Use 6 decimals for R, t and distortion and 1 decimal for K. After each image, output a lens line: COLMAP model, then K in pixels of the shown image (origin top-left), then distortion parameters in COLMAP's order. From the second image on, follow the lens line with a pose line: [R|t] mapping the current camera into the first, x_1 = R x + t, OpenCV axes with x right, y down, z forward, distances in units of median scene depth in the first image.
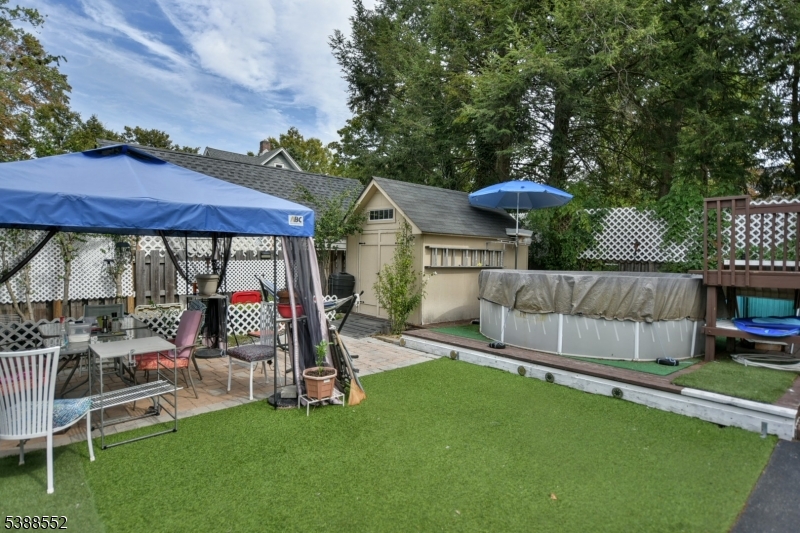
lens RADIAL K [[389.4, 0, 402.2], [0, 389.4, 262.6], [0, 0, 1]] dist [-0.000850, -0.001134]
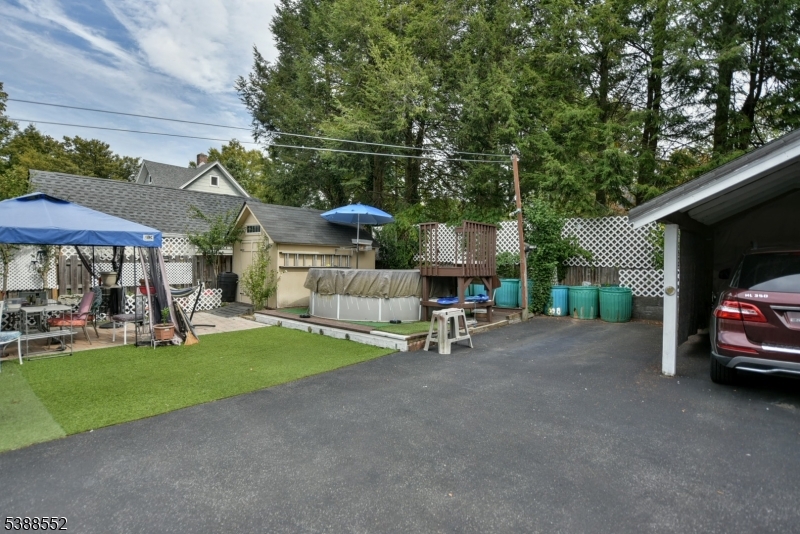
lens RADIAL K [[389.4, 0, 398.6], [0, 389.4, 265.9], [0, 0, 1]] dist [-0.000850, -0.001134]
pose [[0.996535, -0.004613, 0.083046, 0.430793], [0.004954, 0.999980, -0.003896, 0.017849], [-0.083027, 0.004294, 0.996538, -0.509842]]
